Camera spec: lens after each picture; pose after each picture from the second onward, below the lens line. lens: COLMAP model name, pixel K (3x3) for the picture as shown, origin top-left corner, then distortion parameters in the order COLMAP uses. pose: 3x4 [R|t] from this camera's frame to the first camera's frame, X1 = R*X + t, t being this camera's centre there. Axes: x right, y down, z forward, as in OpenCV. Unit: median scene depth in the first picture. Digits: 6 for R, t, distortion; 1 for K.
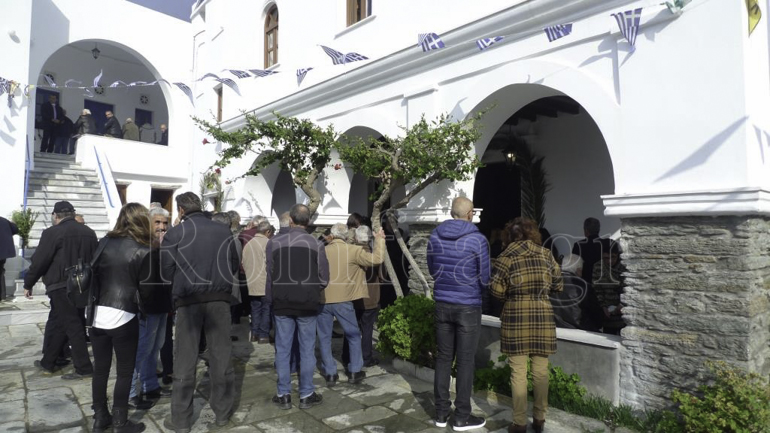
lens RADIAL K [[506.5, 0, 383.7], [0, 506.5, 217.4], [0, 0, 1]] dist [-0.032009, -0.013955]
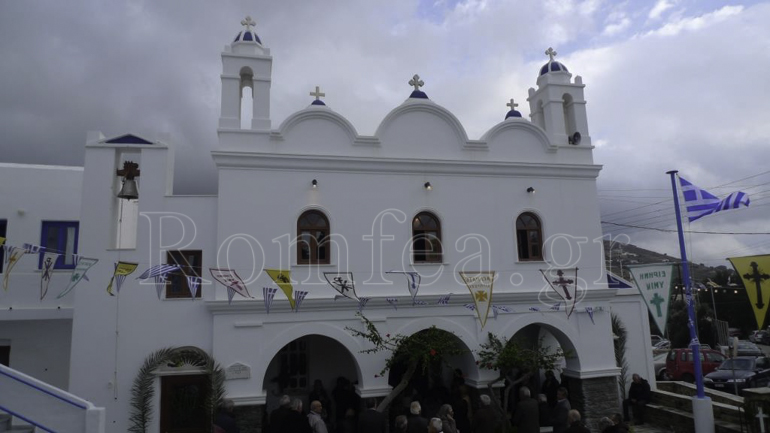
lens RADIAL K [[506.5, 0, 389.5], [0, 506.5, 217.3], [0, 0, 1]] dist [-0.032009, -0.013955]
pose [[0.455458, 0.137303, 0.879605, -2.614271], [0.010781, 0.987112, -0.159667, -0.454717], [-0.890192, 0.082205, 0.448108, 0.630521]]
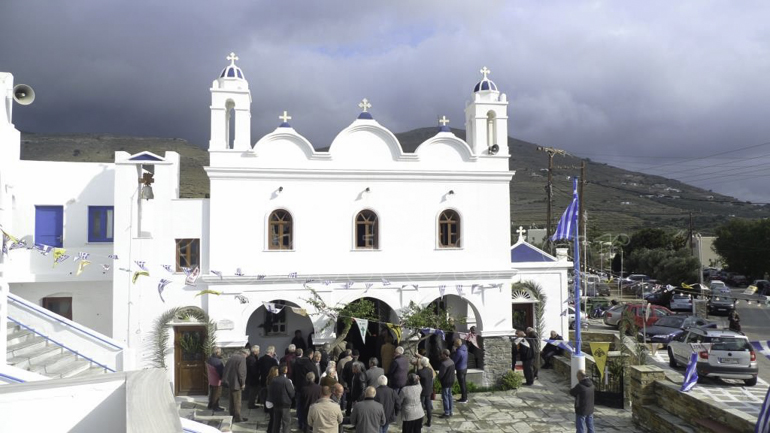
lens RADIAL K [[506.5, 0, 388.6], [0, 506.5, 214.7], [0, 0, 1]] dist [-0.032009, -0.013955]
pose [[0.515773, 0.029965, 0.856201, -3.134625], [-0.016121, 0.999551, -0.025271, -0.799676], [-0.856574, -0.000769, 0.516024, -0.327435]]
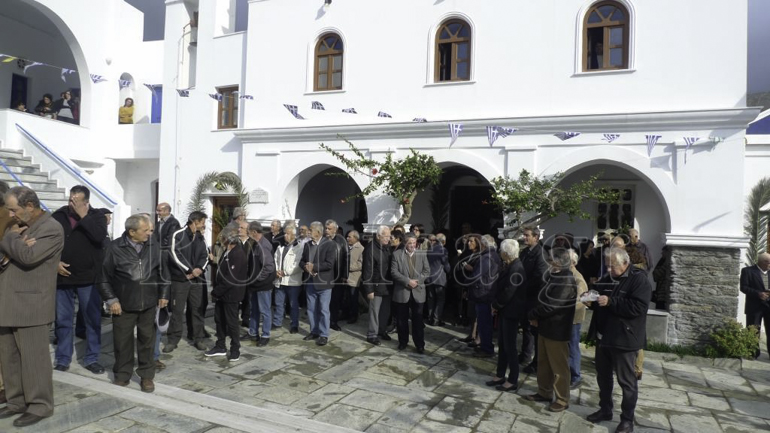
lens RADIAL K [[506.5, 0, 386.9], [0, 506.5, 218.4], [0, 0, 1]] dist [-0.032009, -0.013955]
pose [[0.890802, 0.022794, 0.453819, -1.313899], [-0.042302, 0.998564, 0.032881, -0.116086], [-0.452417, -0.048488, 0.890487, -0.162751]]
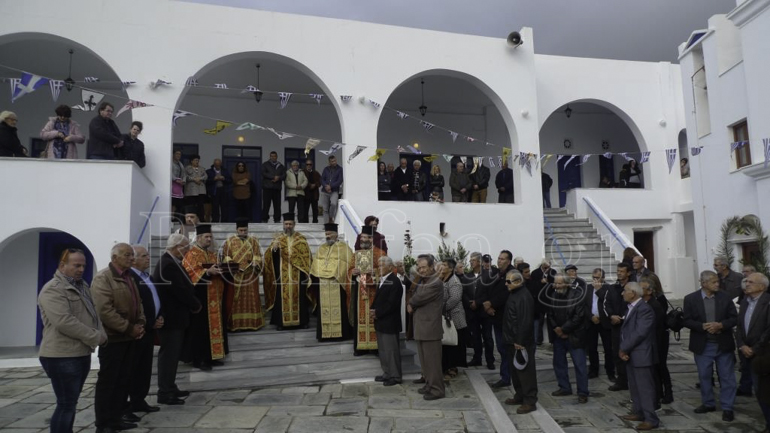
lens RADIAL K [[506.5, 0, 392.2], [0, 506.5, 214.5], [0, 0, 1]] dist [-0.032009, -0.013955]
pose [[0.738771, -0.090551, -0.667846, -0.532045], [0.048717, 0.995516, -0.081087, -0.130501], [0.672193, 0.027369, 0.739870, -0.275128]]
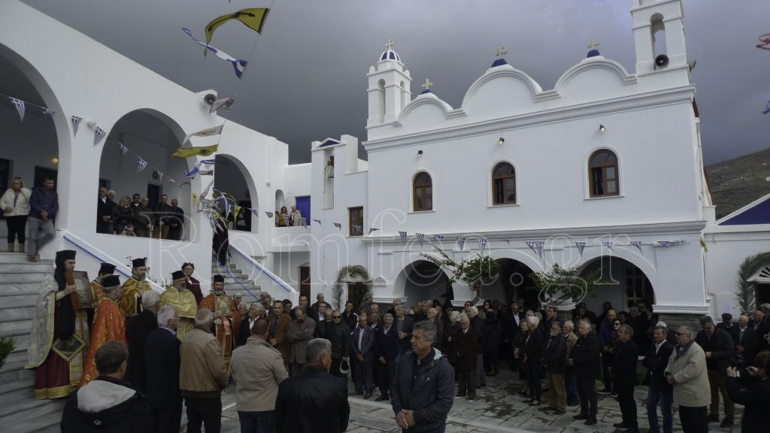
lens RADIAL K [[506.5, 0, 385.8], [0, 506.5, 220.8], [0, 0, 1]] dist [-0.032009, -0.013955]
pose [[0.963033, 0.014472, 0.268994, -1.715111], [0.002442, 0.998046, -0.062438, -0.338225], [-0.269372, 0.060786, 0.961116, -1.265413]]
